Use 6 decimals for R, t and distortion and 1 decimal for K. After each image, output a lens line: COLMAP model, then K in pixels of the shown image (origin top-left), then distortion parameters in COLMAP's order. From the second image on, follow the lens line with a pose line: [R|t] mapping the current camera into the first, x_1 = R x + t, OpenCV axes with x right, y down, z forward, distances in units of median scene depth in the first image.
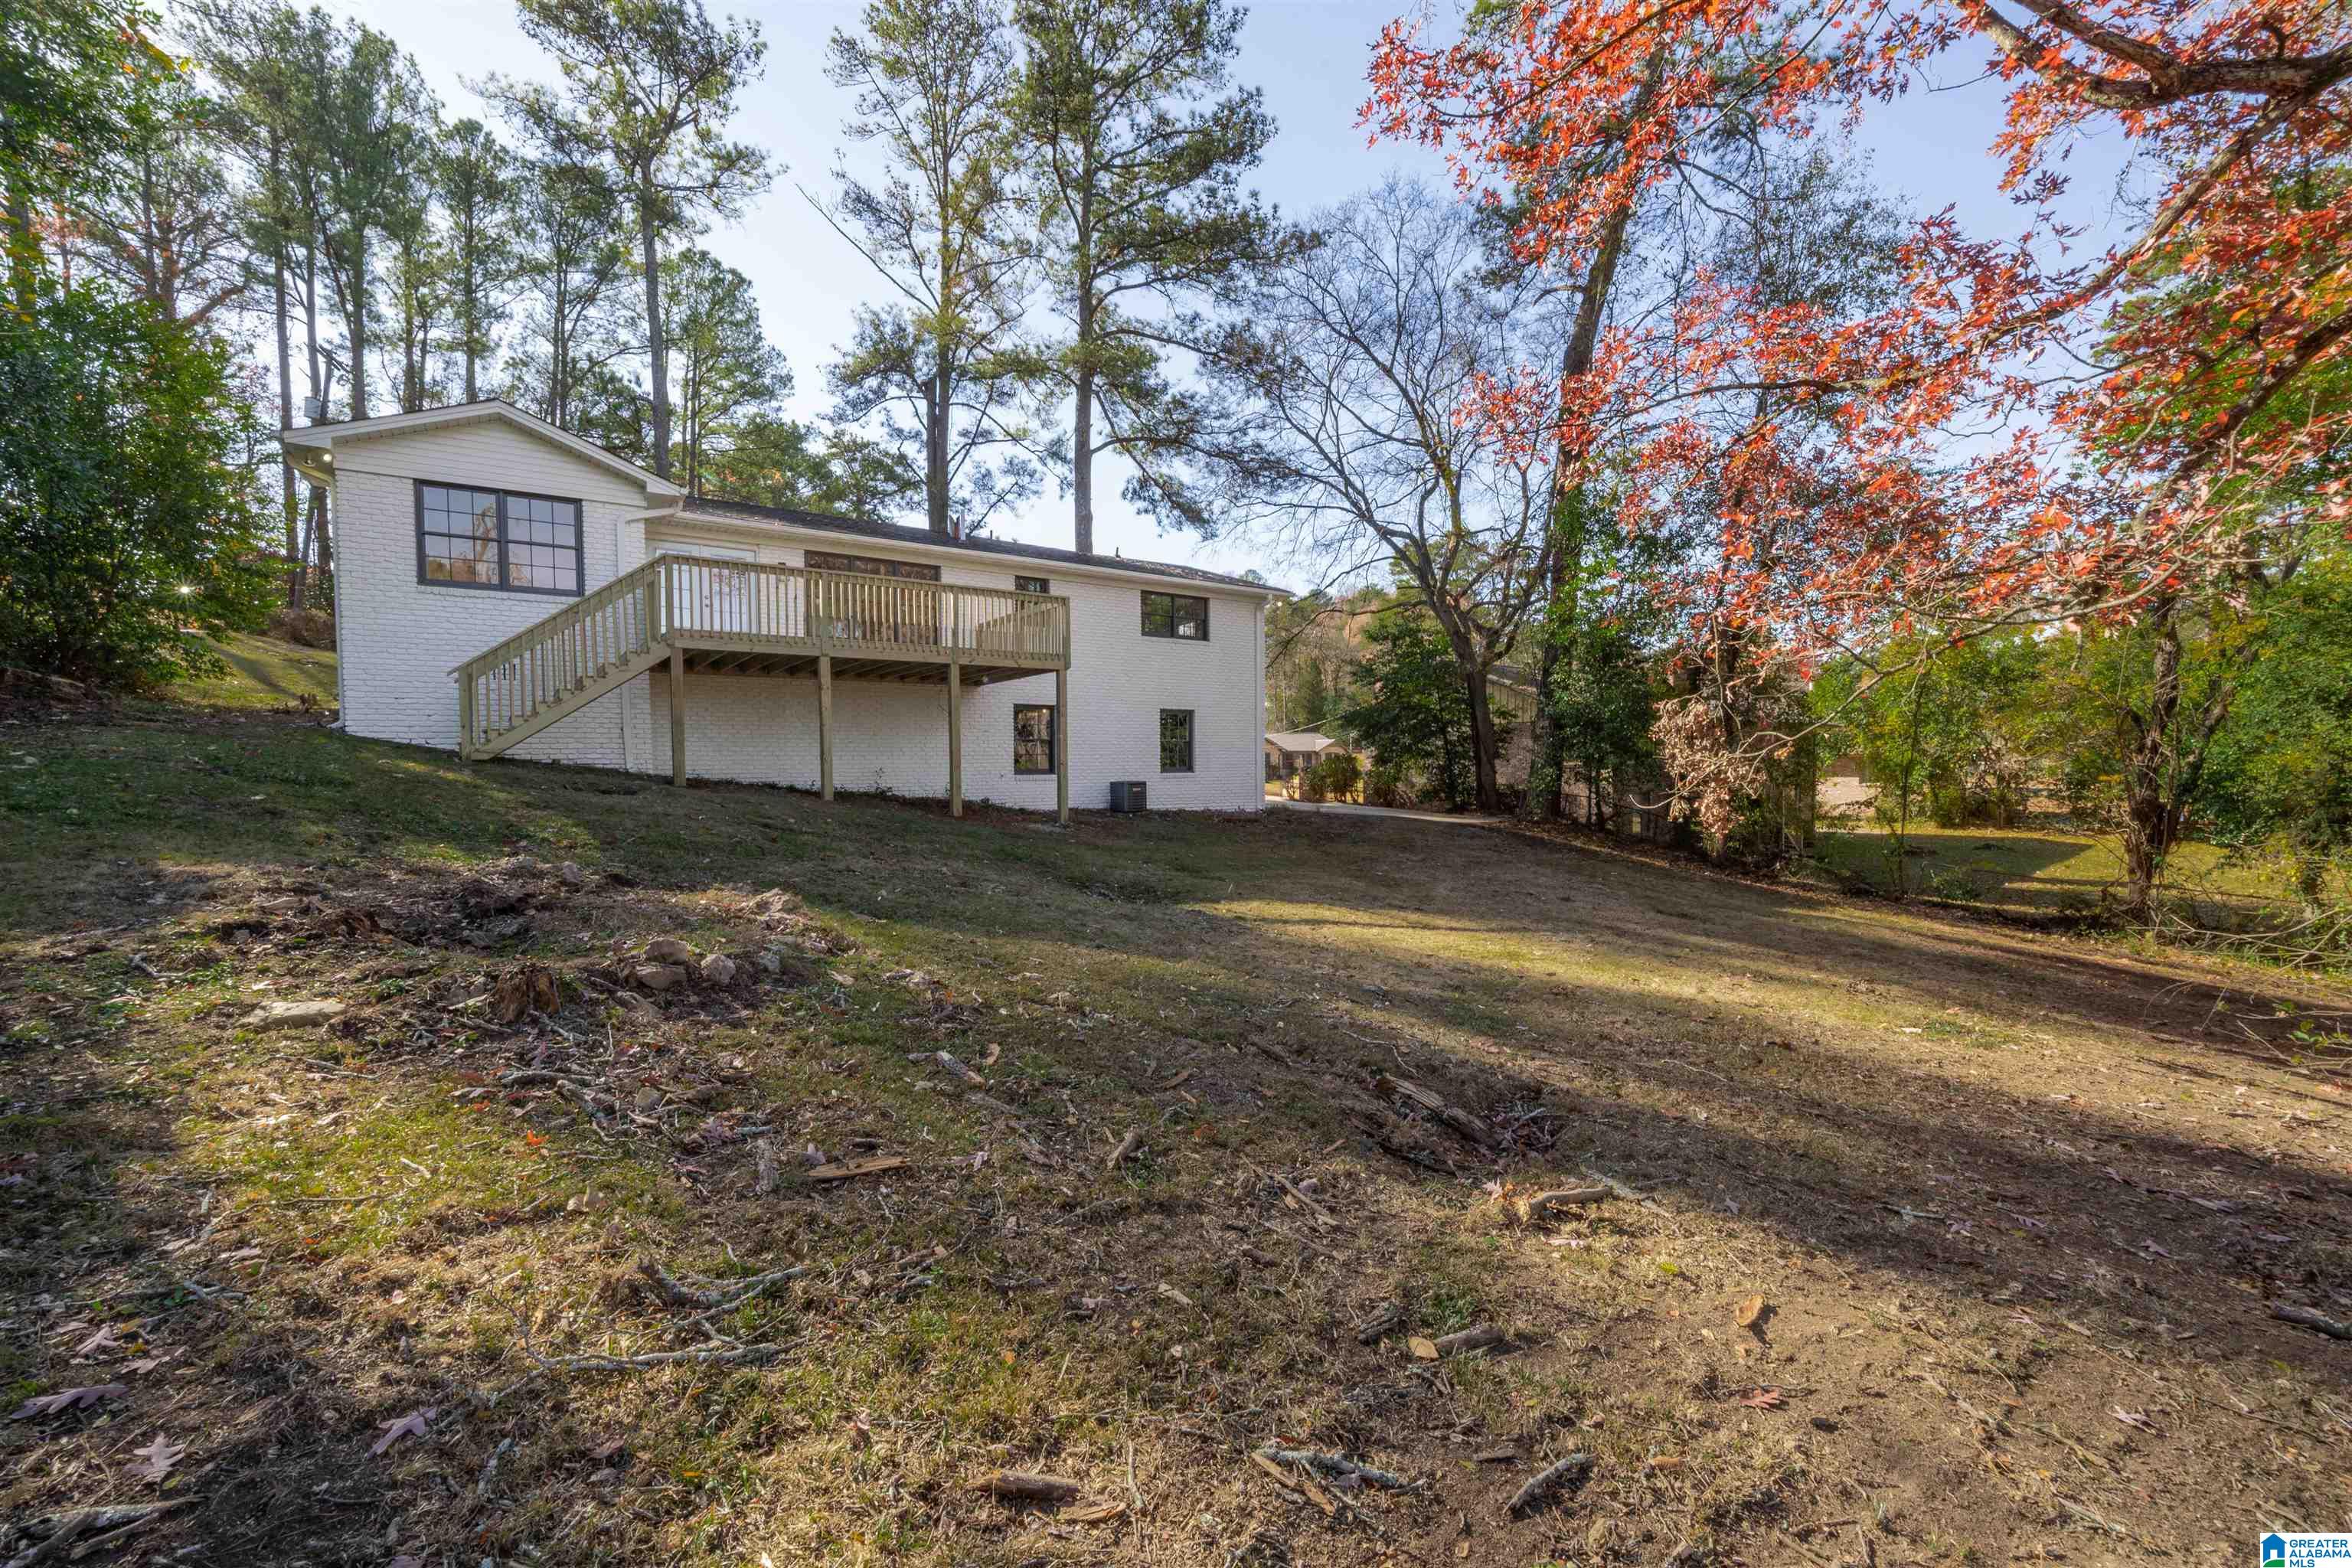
lens RADIAL K [[987.5, 0, 1176.0], [0, 987.5, 784.0], [0, 0, 1]] dist [0.011200, 0.000022]
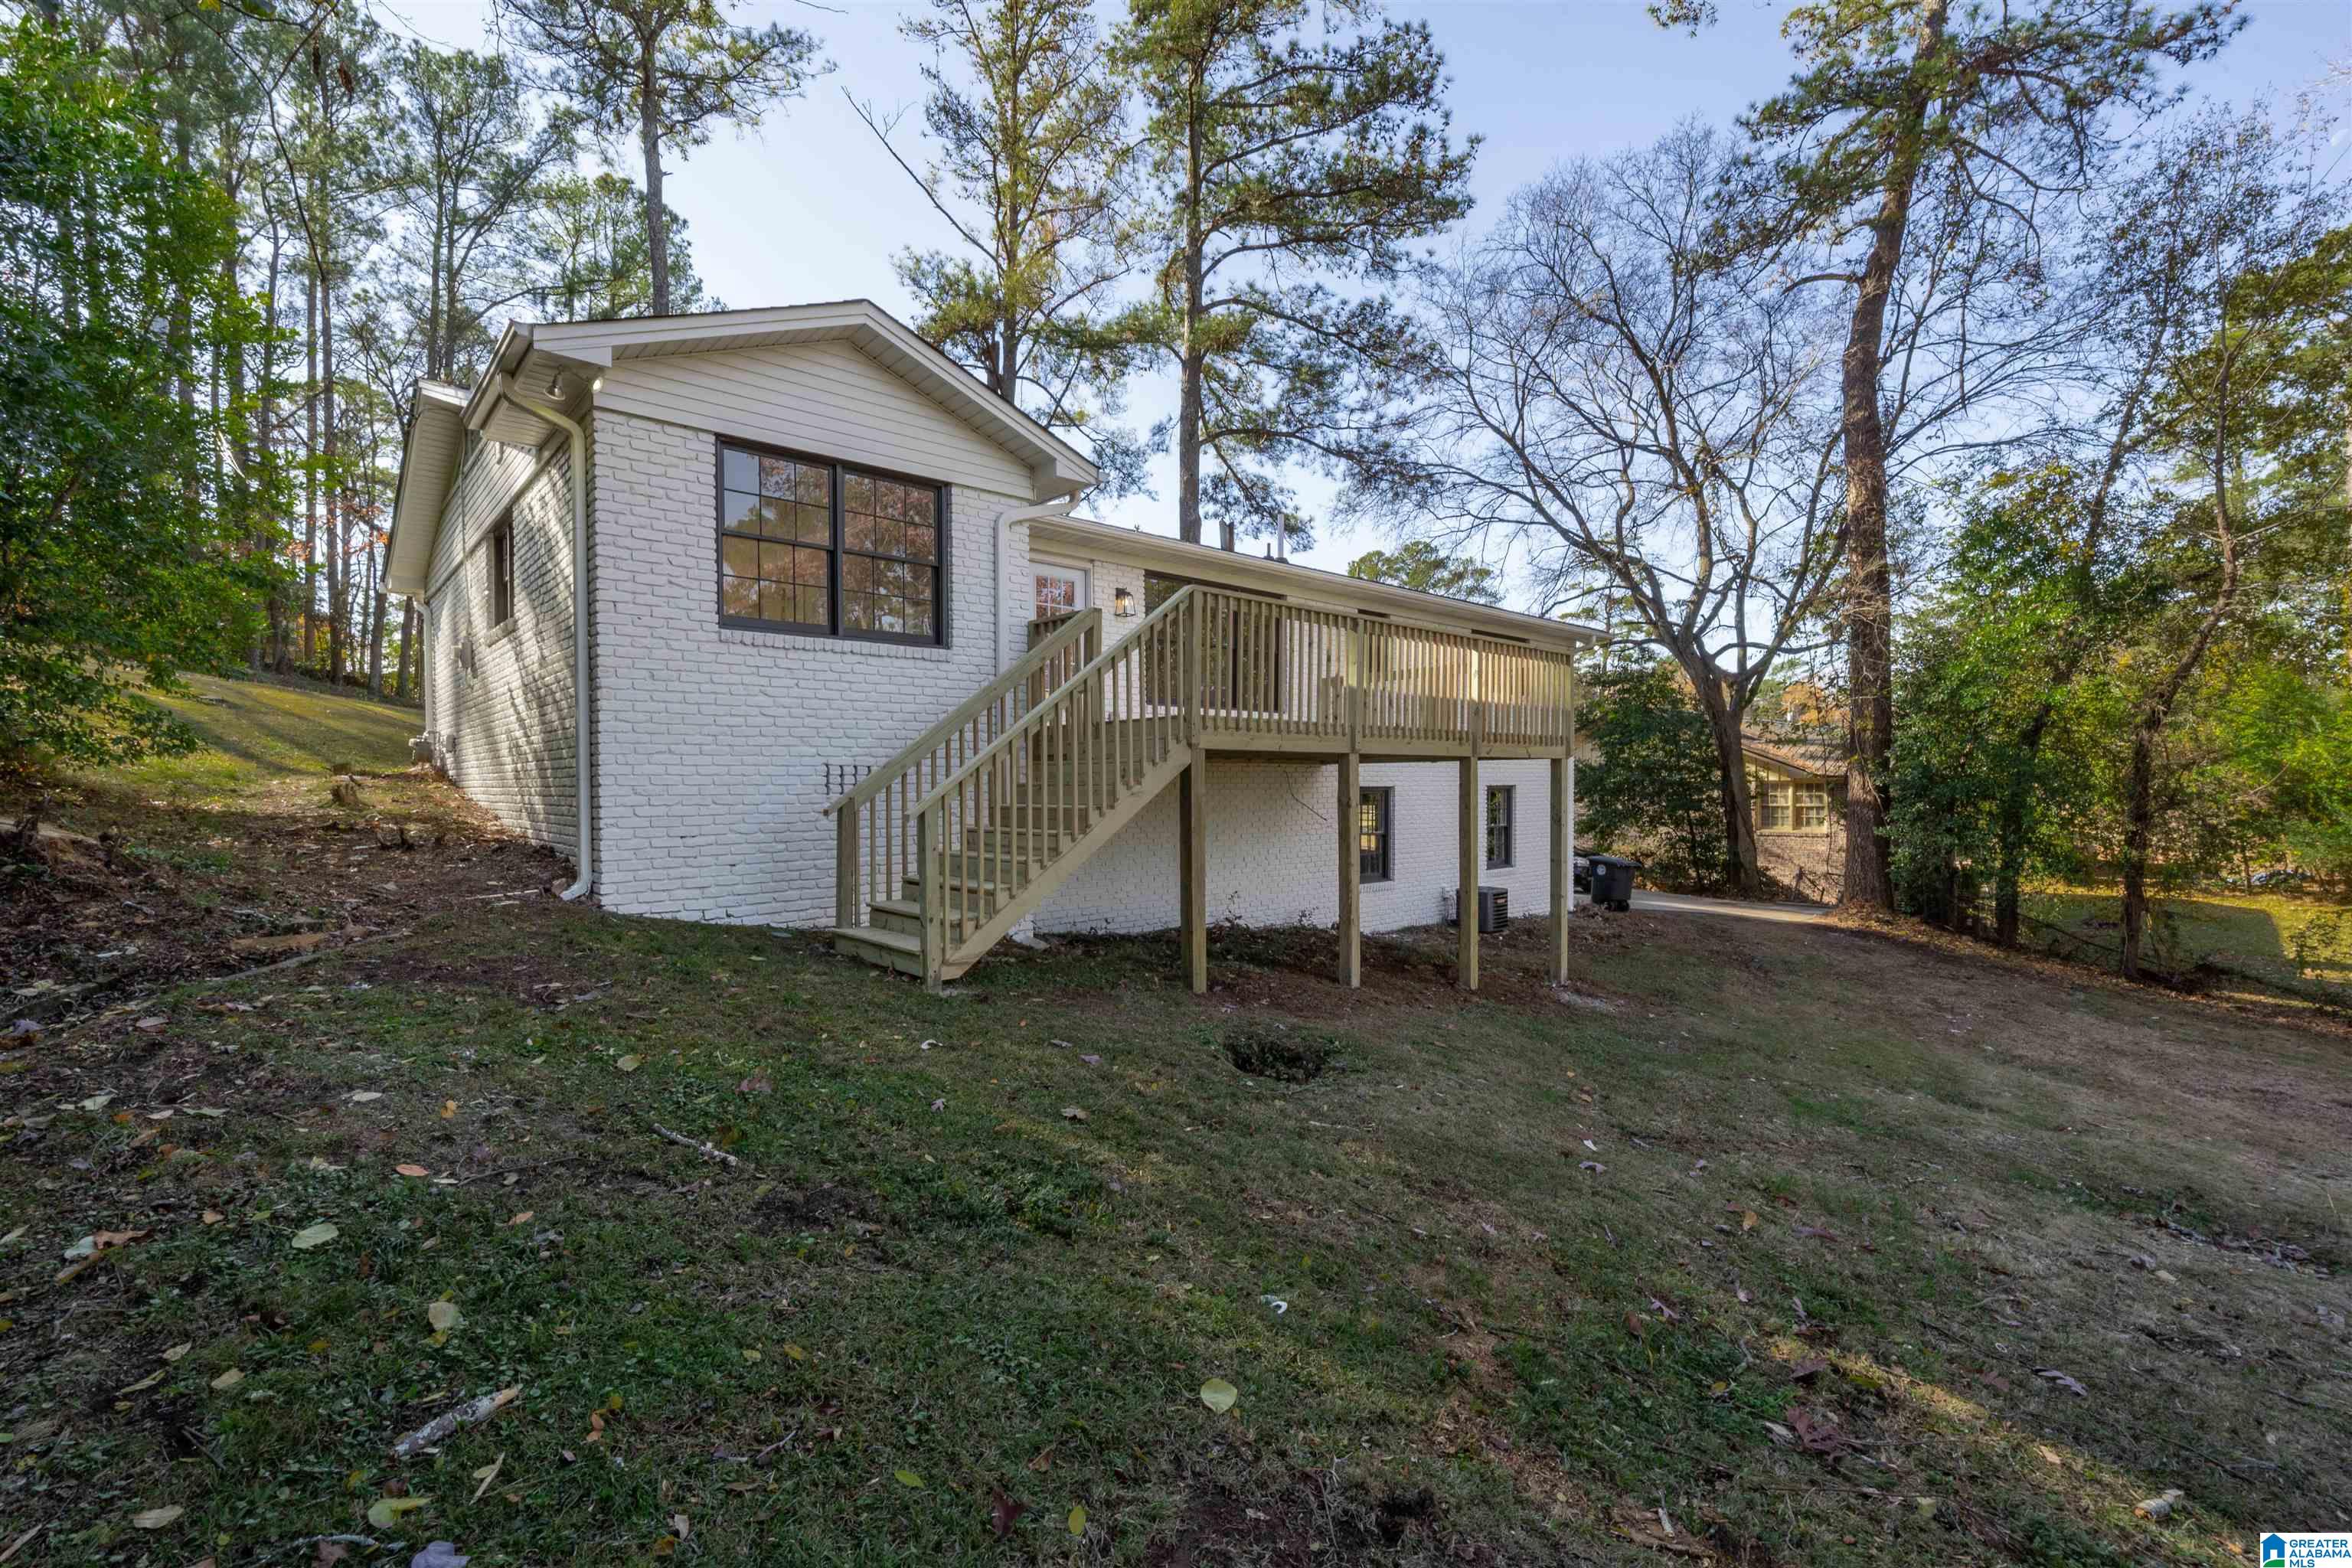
lens RADIAL K [[999.1, 0, 1170.8], [0, 999.1, 796.5], [0, 0, 1]] dist [0.009658, 0.000085]
pose [[0.990354, -0.000244, 0.138559, -0.224438], [-0.000983, 0.999961, 0.008791, -0.042740], [-0.138556, -0.008843, 0.990315, 0.158195]]
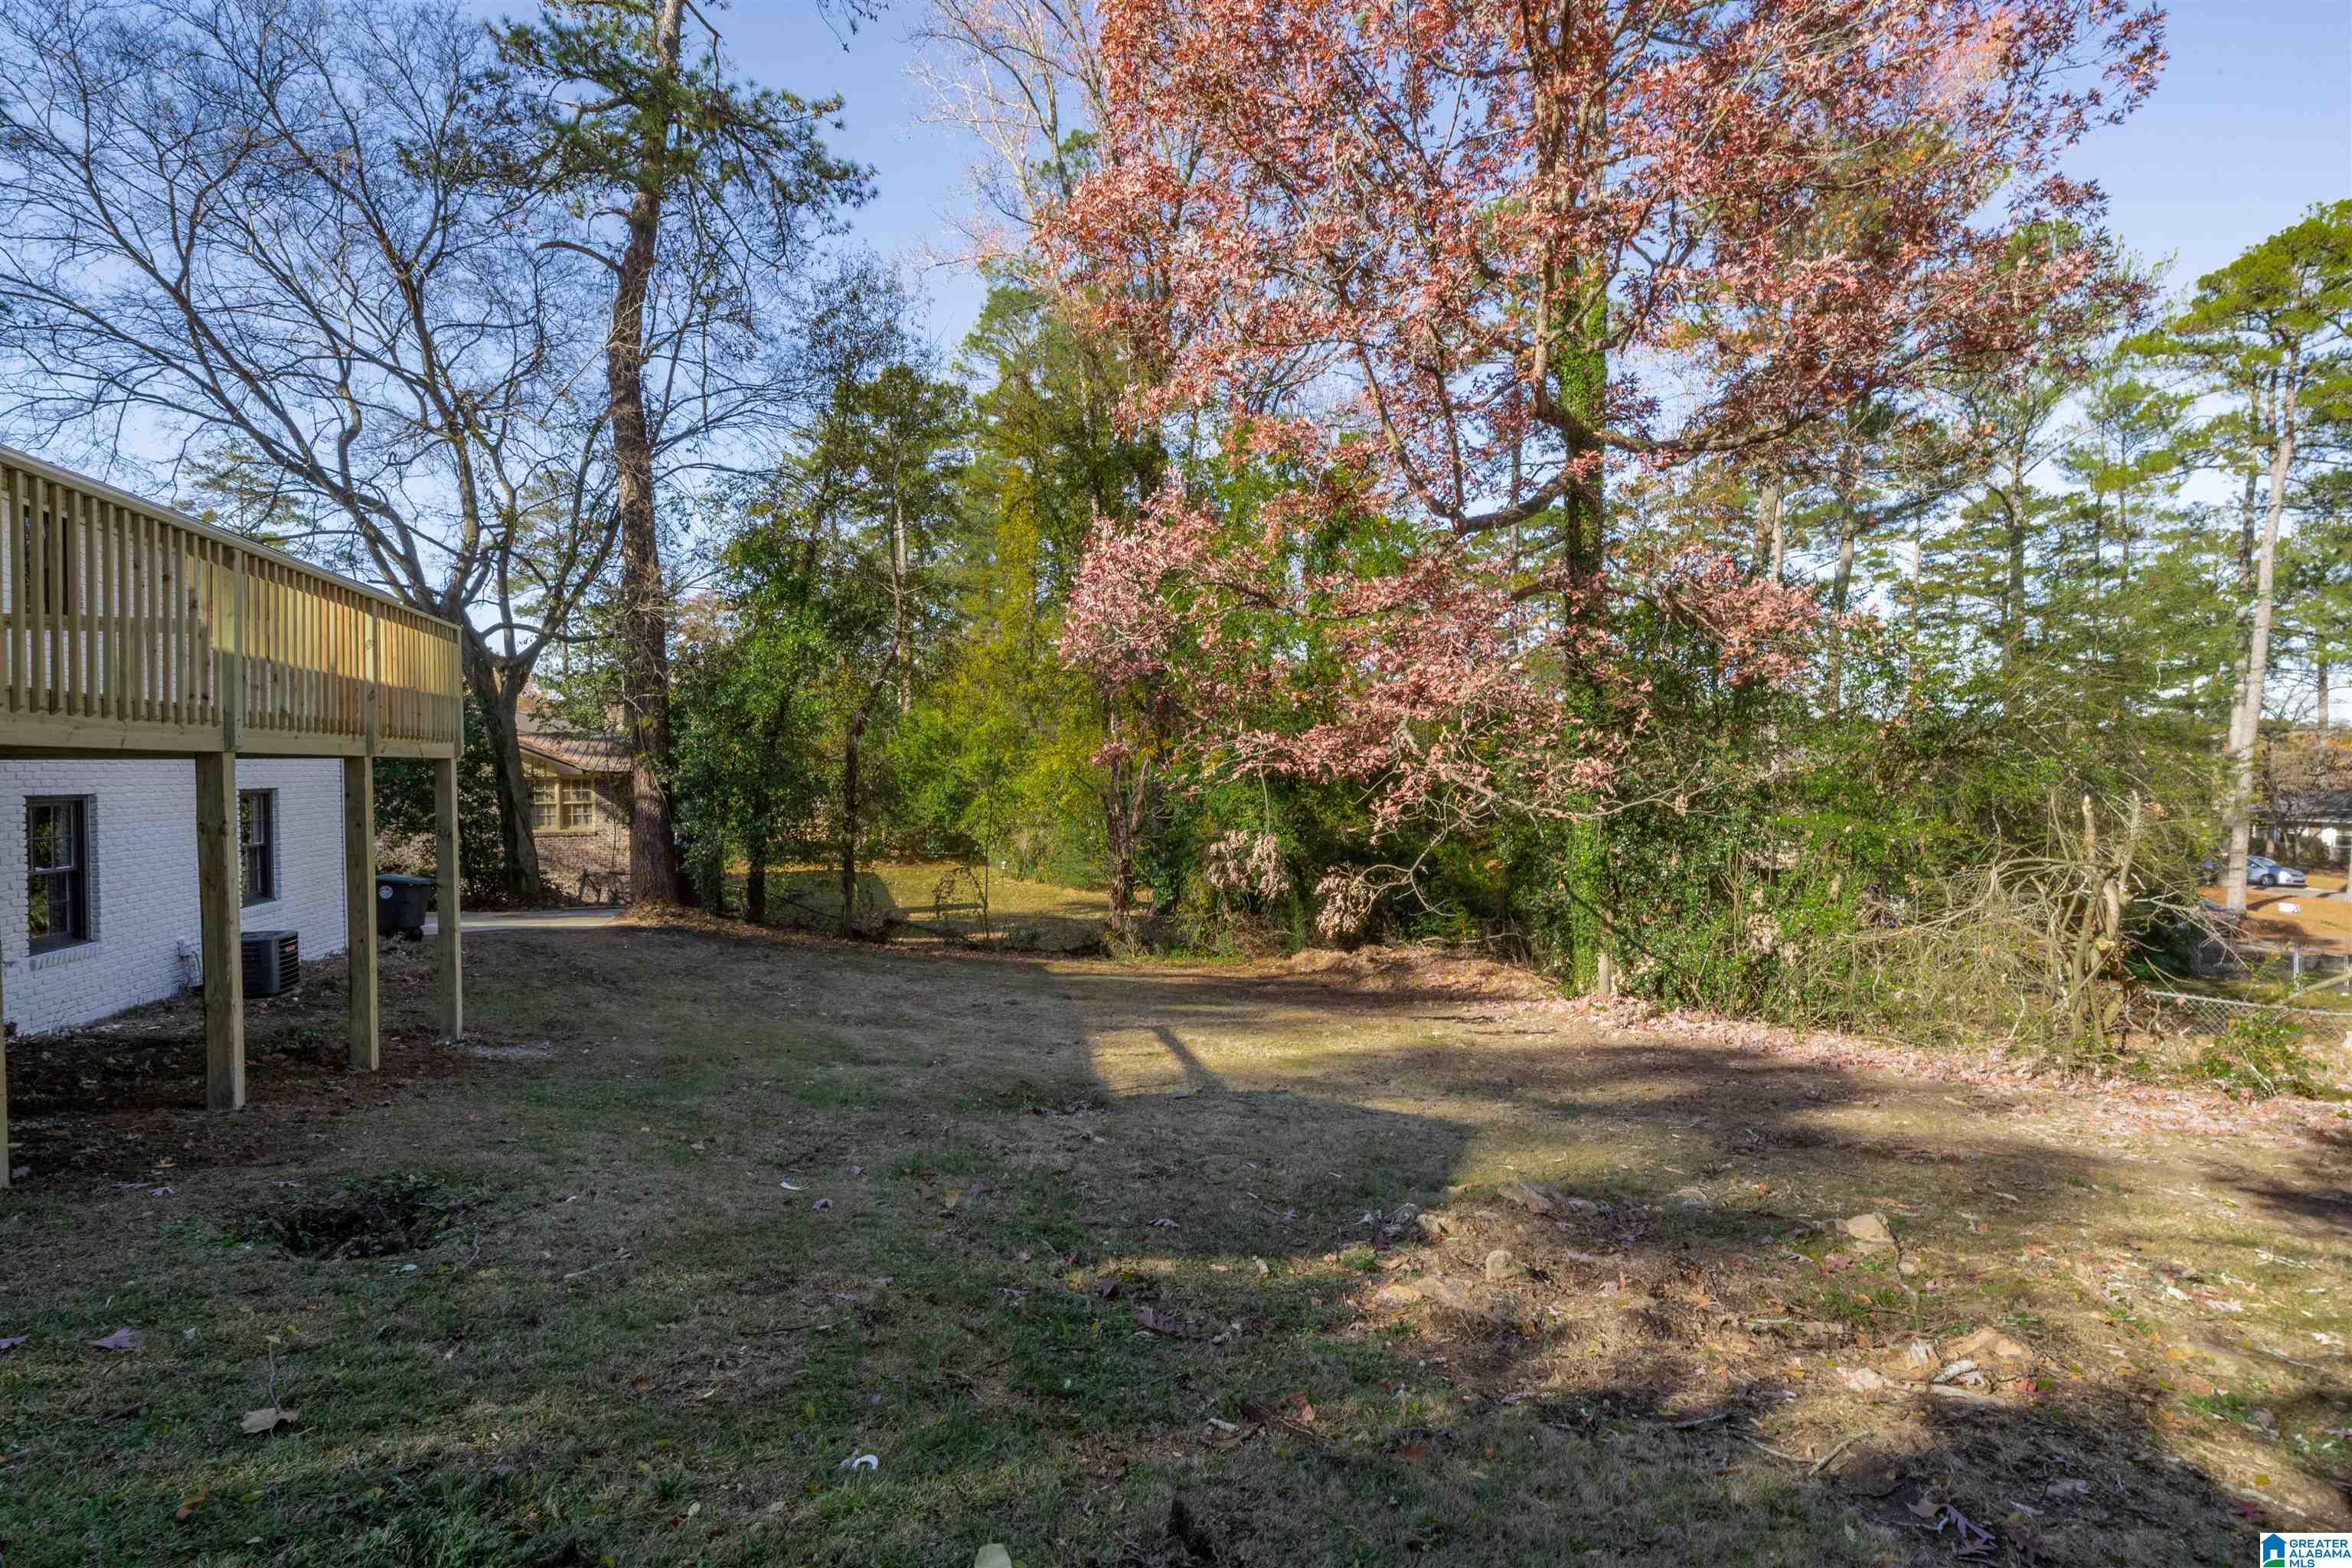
lens RADIAL K [[1100.9, 0, 1172.3], [0, 1100.9, 810.9], [0, 0, 1]] dist [0.001972, 0.001087]
pose [[0.305354, -0.032238, 0.951693, -0.264468], [0.007369, 0.999477, 0.031493, -0.045986], [-0.952210, -0.002604, 0.305432, 0.193240]]
